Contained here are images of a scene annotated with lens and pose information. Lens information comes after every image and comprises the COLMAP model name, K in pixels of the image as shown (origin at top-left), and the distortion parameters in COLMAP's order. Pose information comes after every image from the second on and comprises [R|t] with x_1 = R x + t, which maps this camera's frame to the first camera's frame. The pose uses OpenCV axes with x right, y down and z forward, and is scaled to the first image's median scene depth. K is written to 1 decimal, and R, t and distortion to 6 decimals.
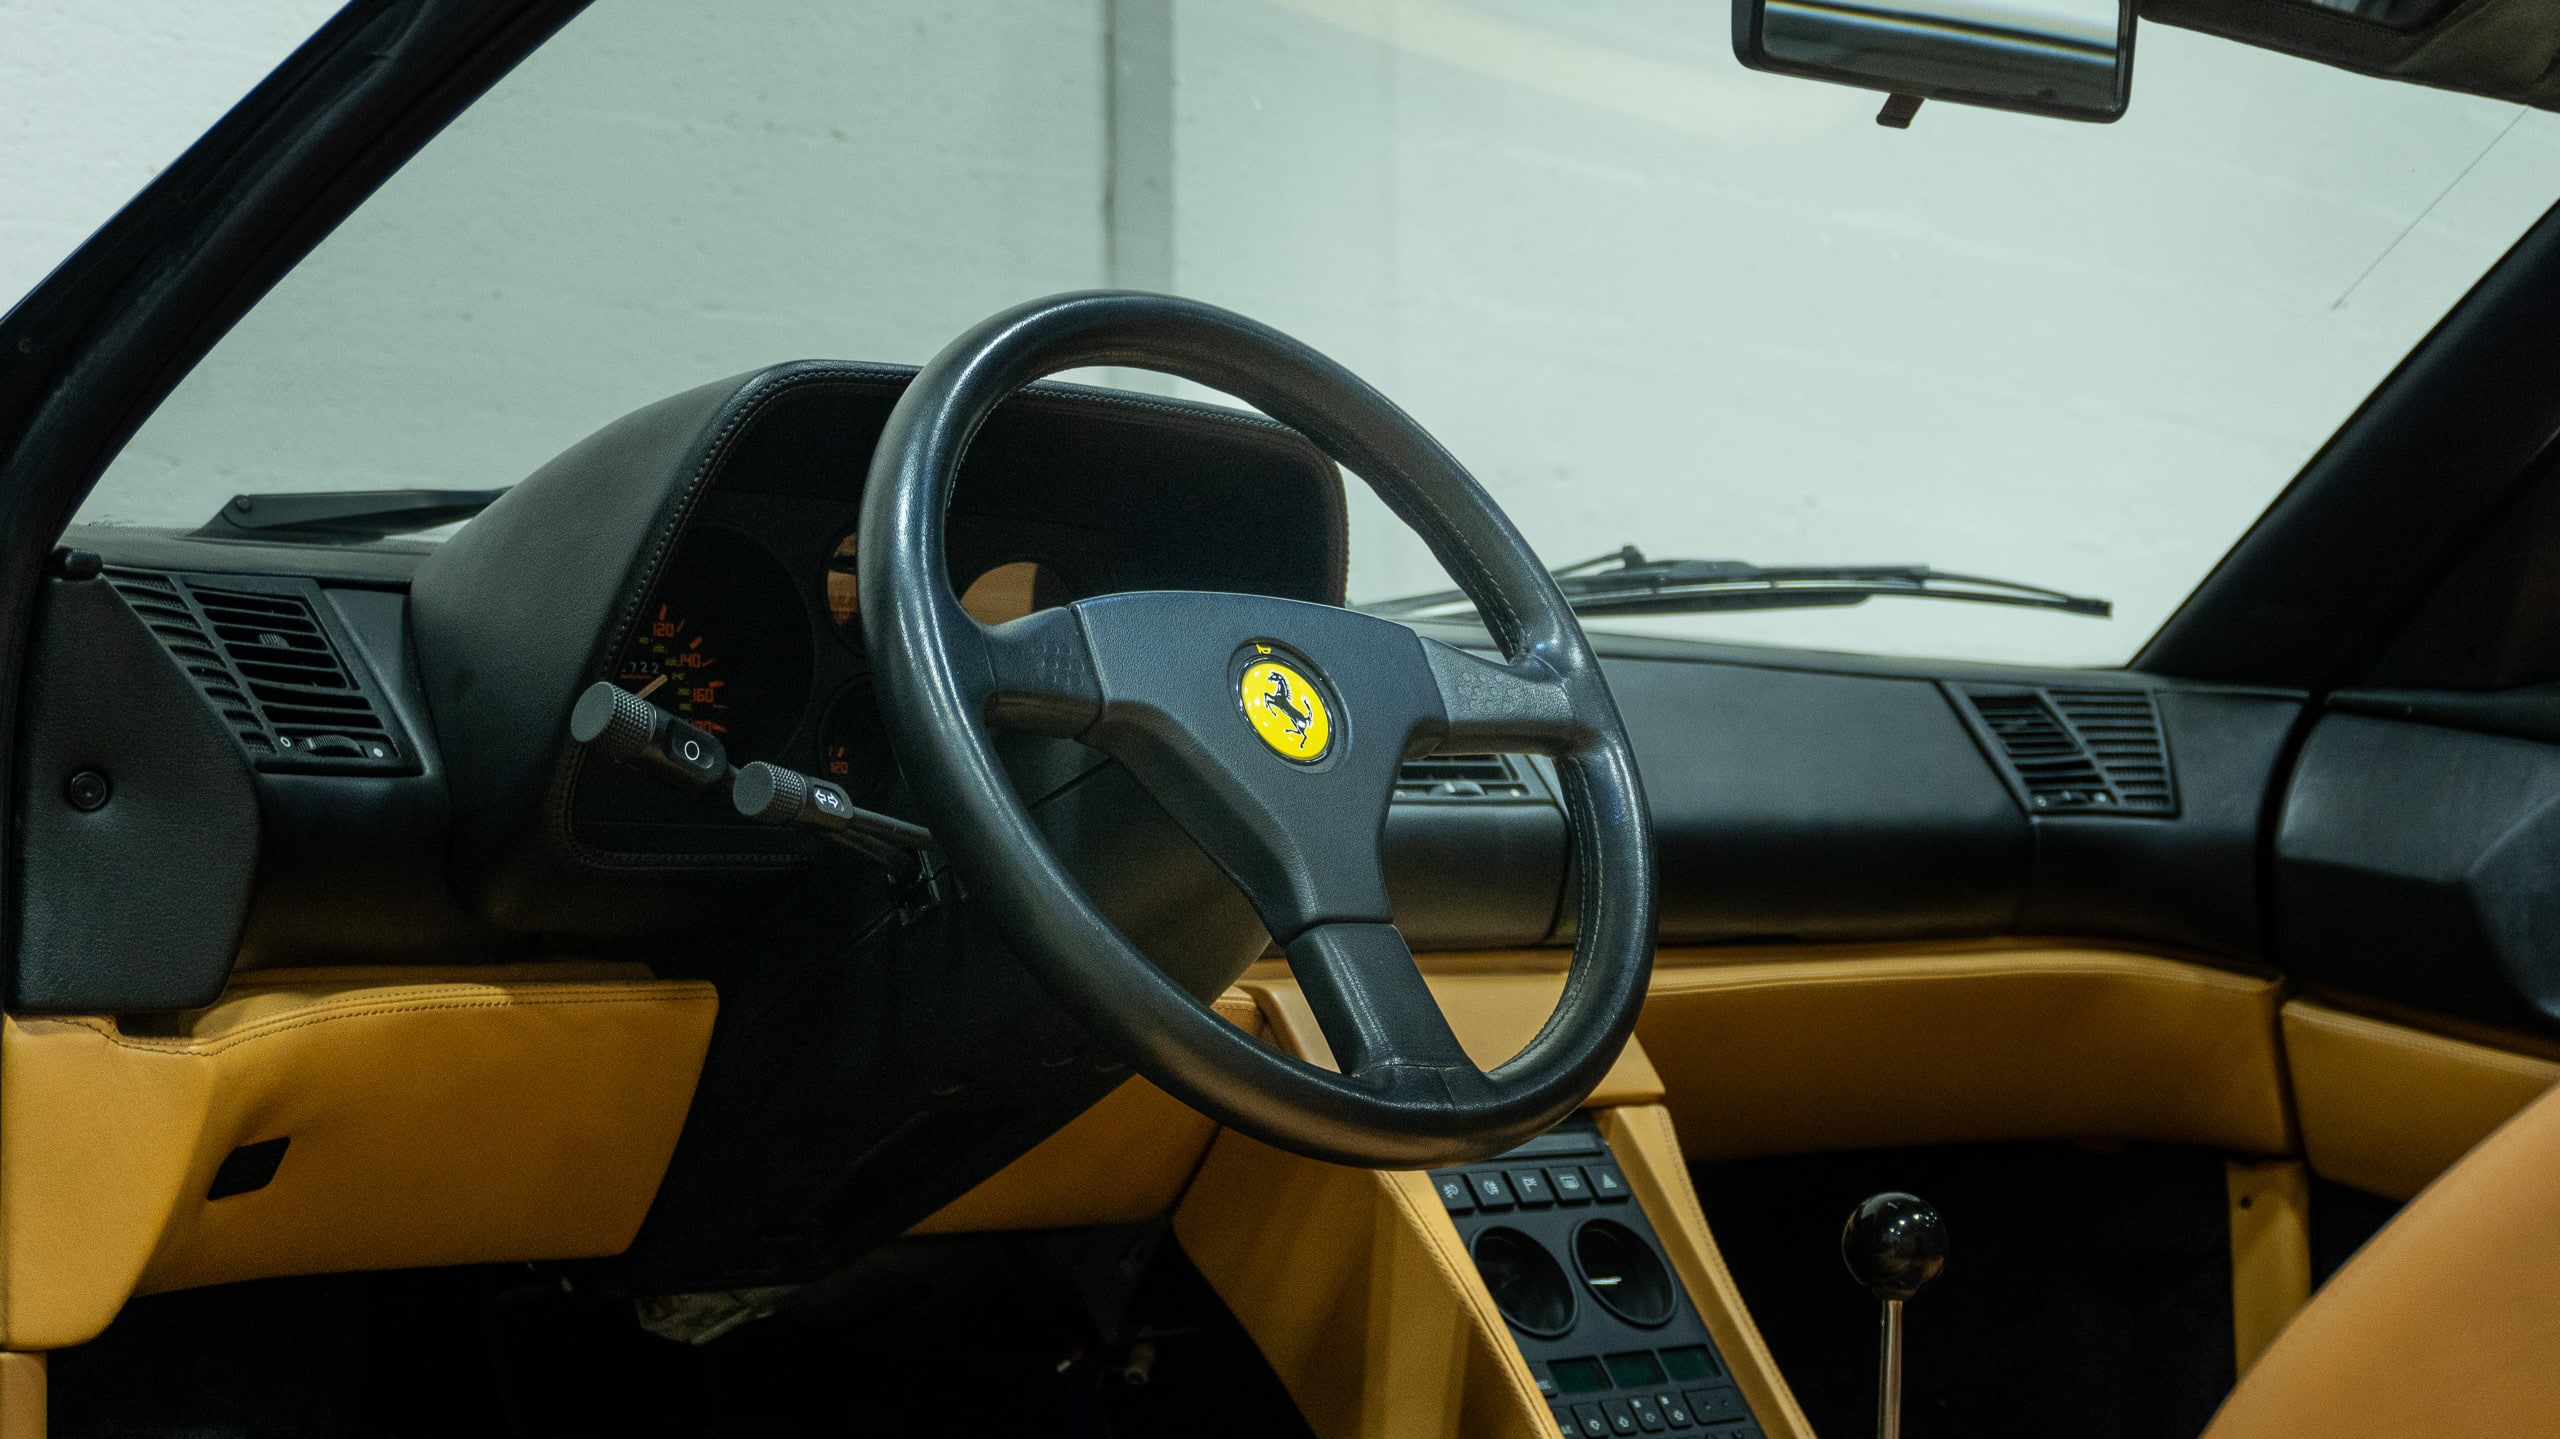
lens RADIAL K [[3866.1, 0, 1280.0], [0, 3866.1, 650.5], [0, 0, 1]] dist [0.007634, 0.007209]
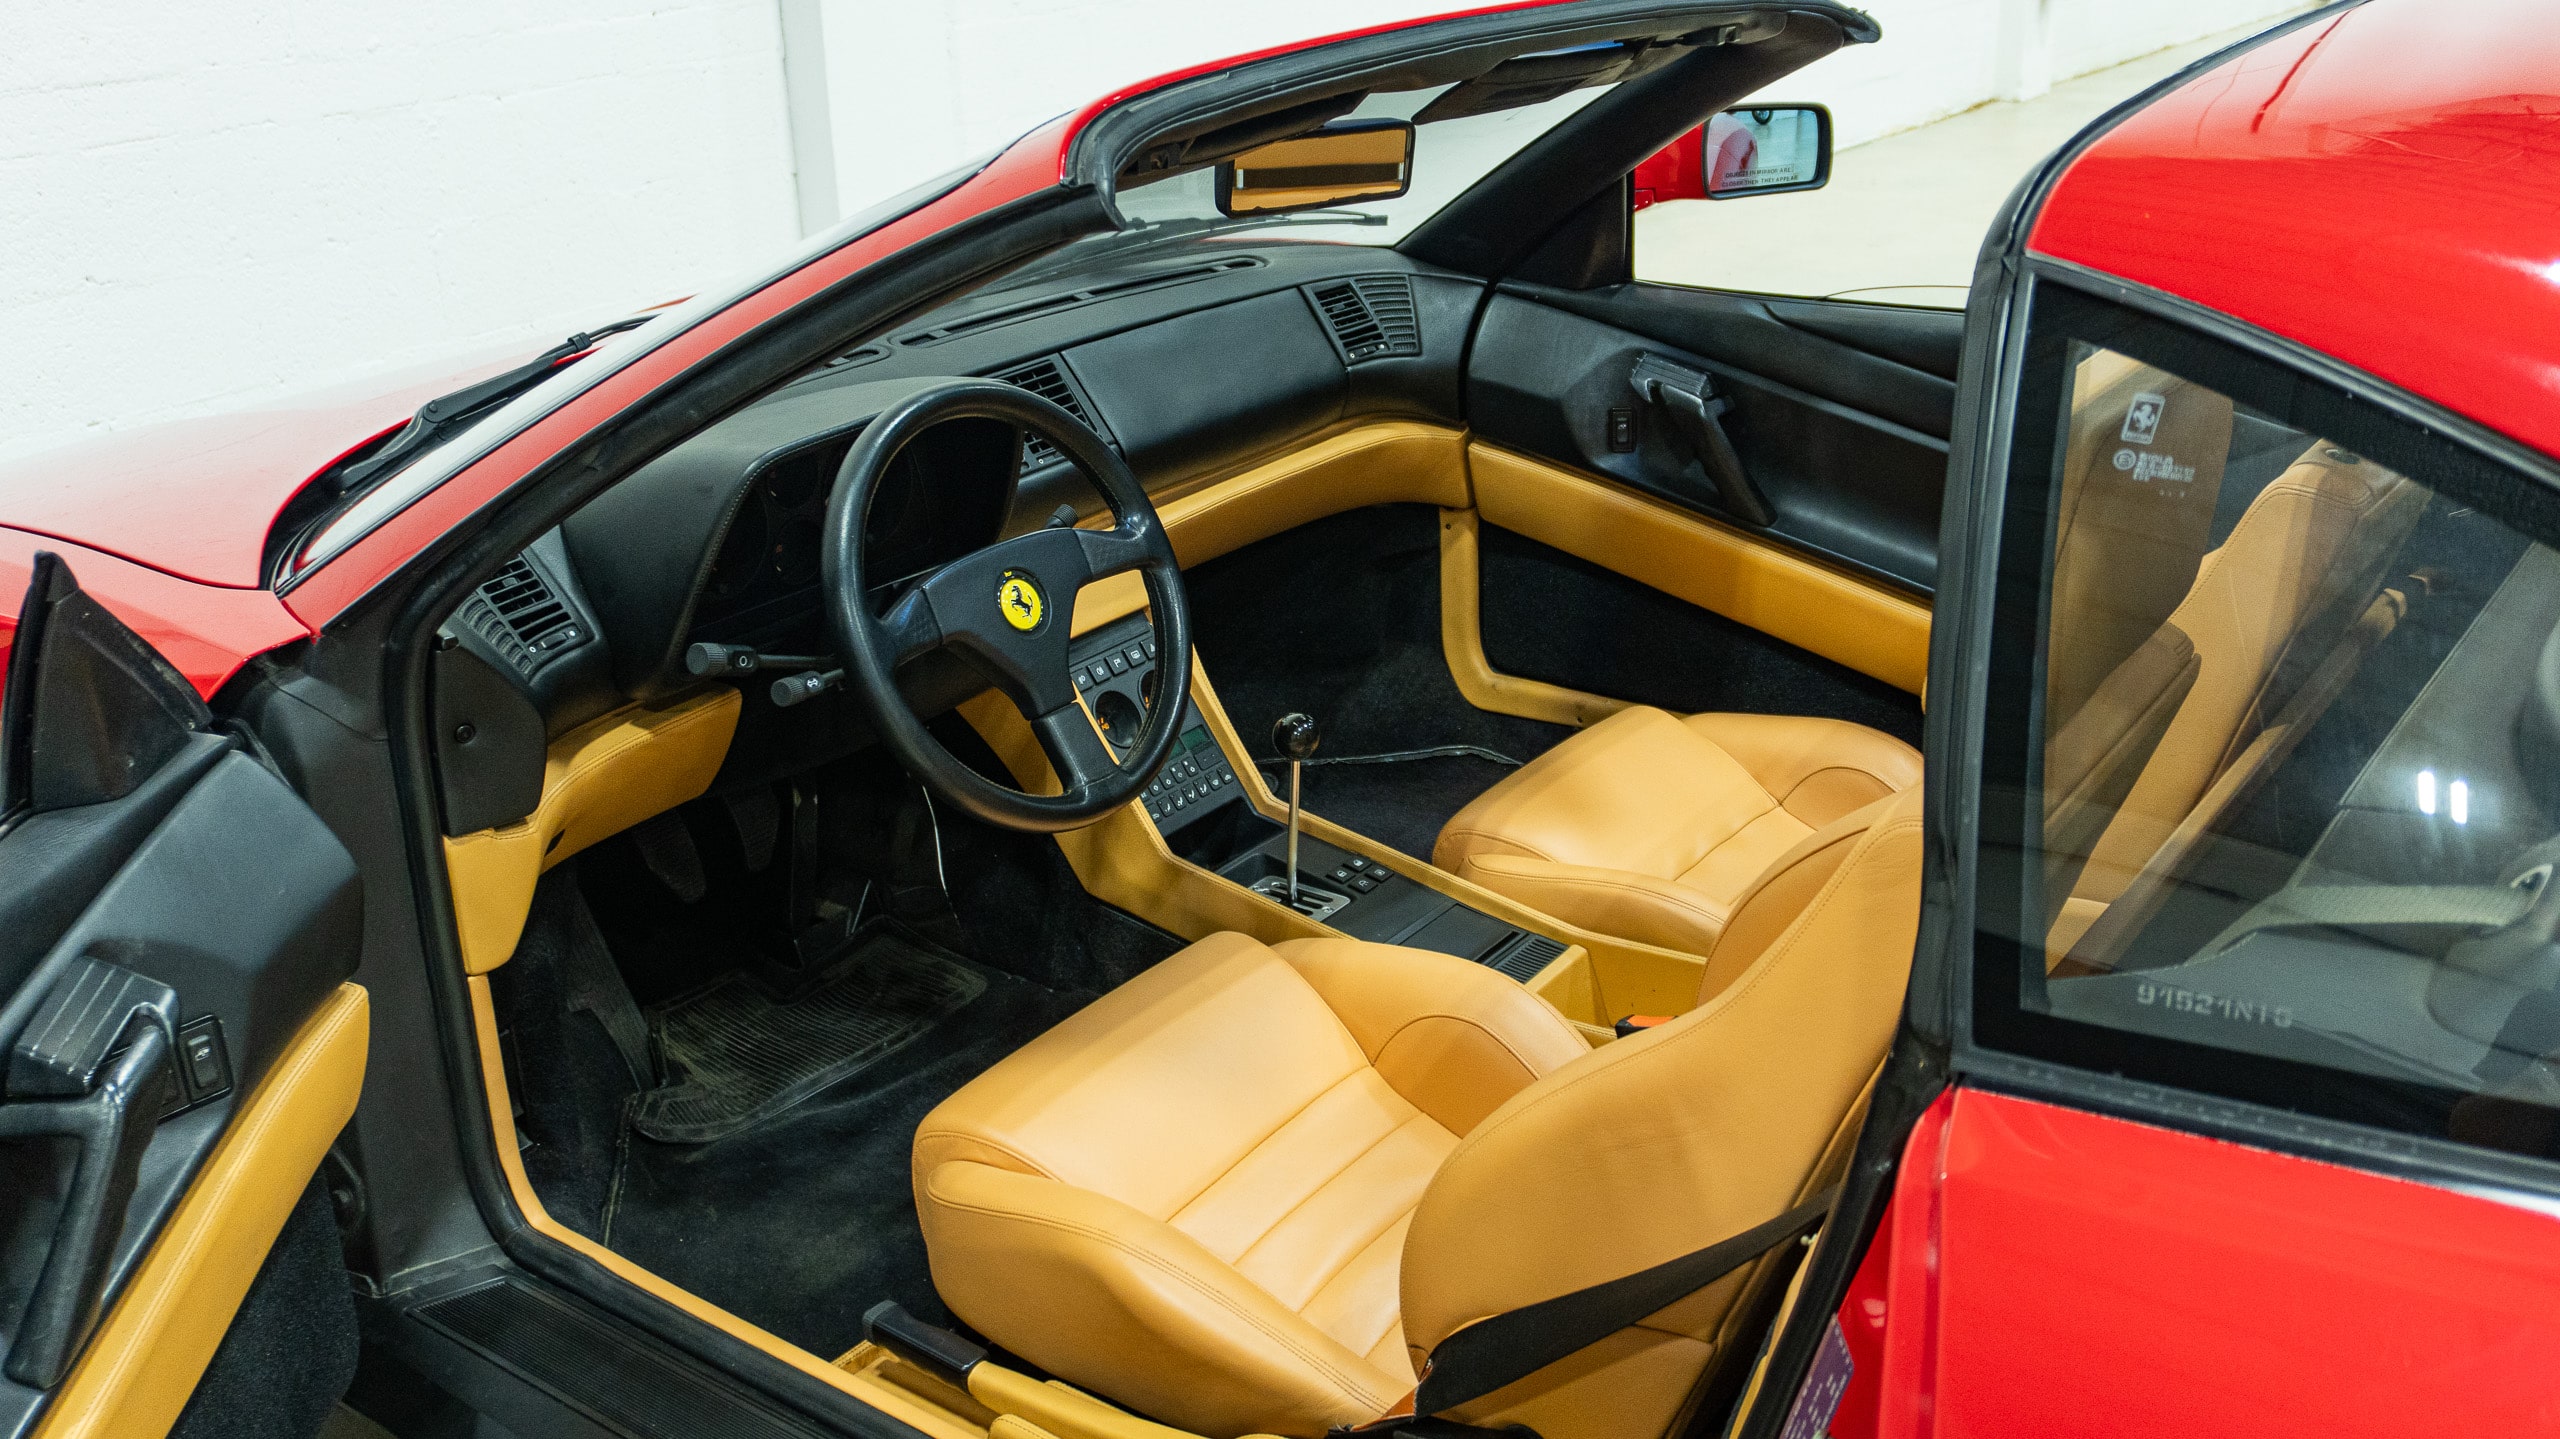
lens RADIAL K [[2388.8, 0, 1280.3], [0, 2388.8, 681.2], [0, 0, 1]] dist [-0.042409, 0.000713]
pose [[0.982976, -0.079921, 0.165443, -0.052477], [0.001677, 0.904306, 0.426881, -0.336241], [-0.183727, -0.419336, 0.889045, -0.134712]]
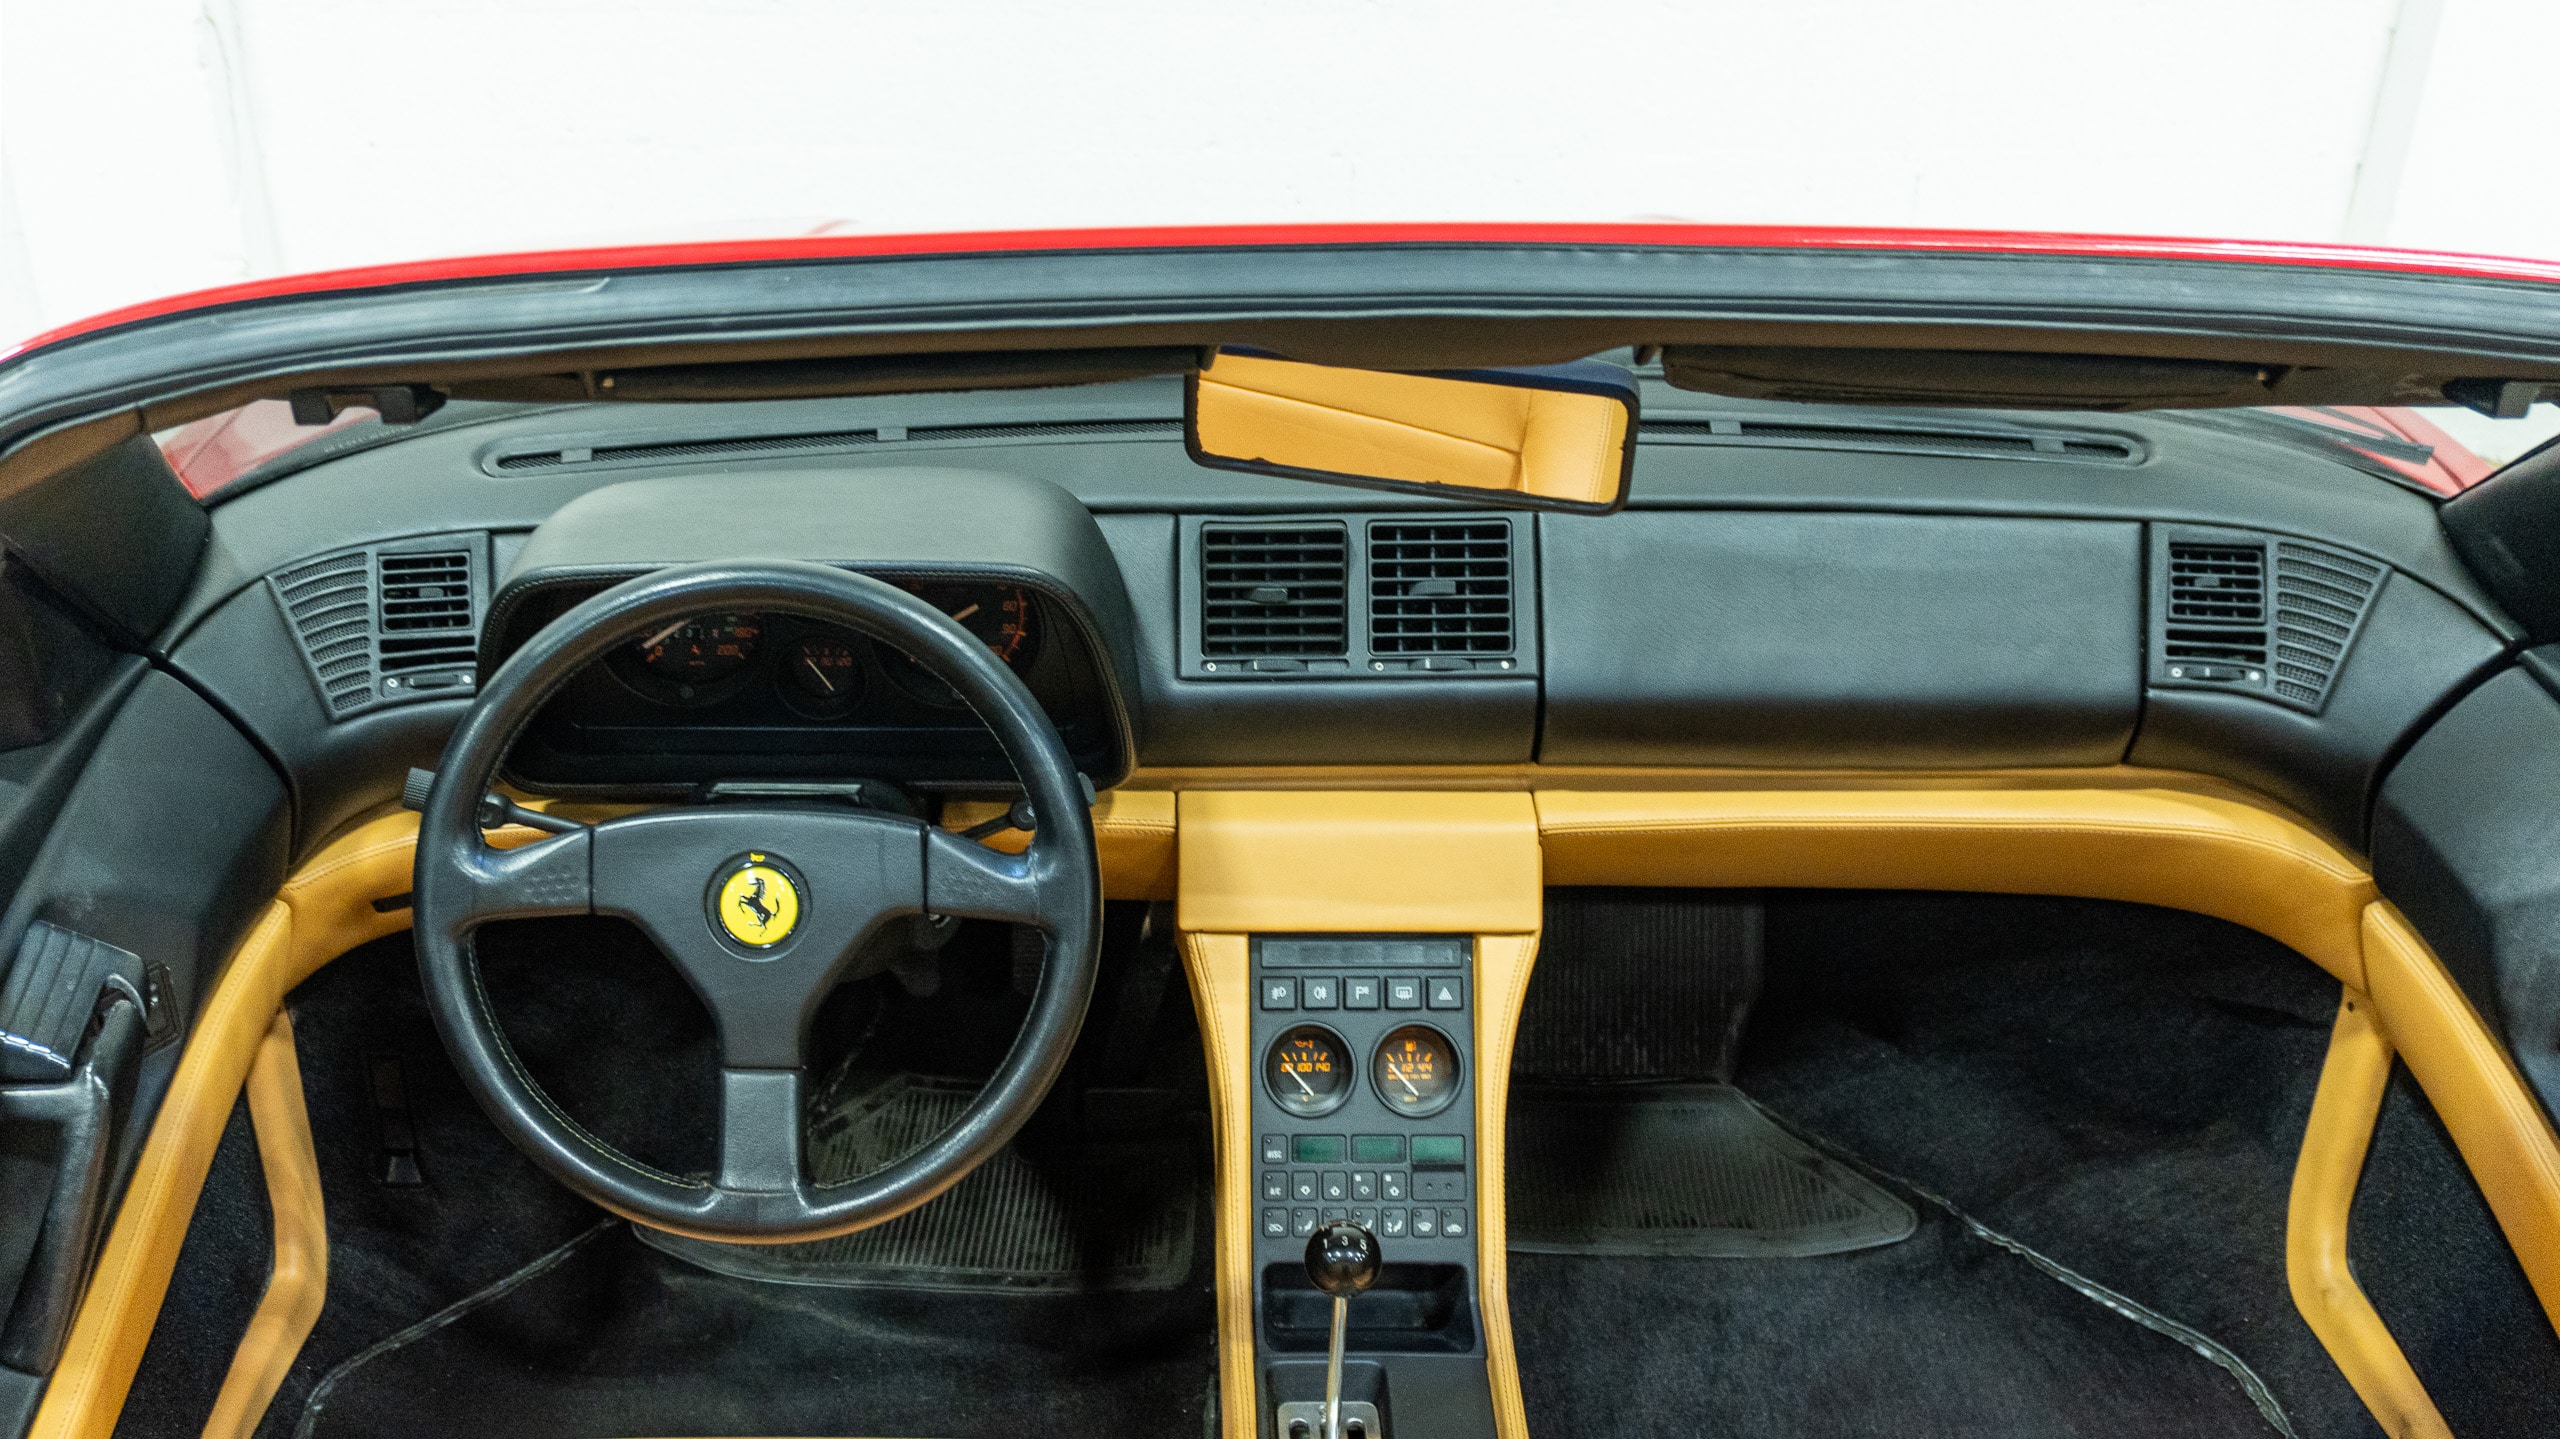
lens RADIAL K [[2463.7, 0, 1101.0], [0, 2463.7, 724.9], [0, 0, 1]] dist [-0.023351, -0.007708]
pose [[0.724939, 0.338405, -0.599955, 0.409913], [0.053668, 0.840601, 0.538990, -0.348862], [0.686720, -0.422933, 0.591223, 0.388167]]
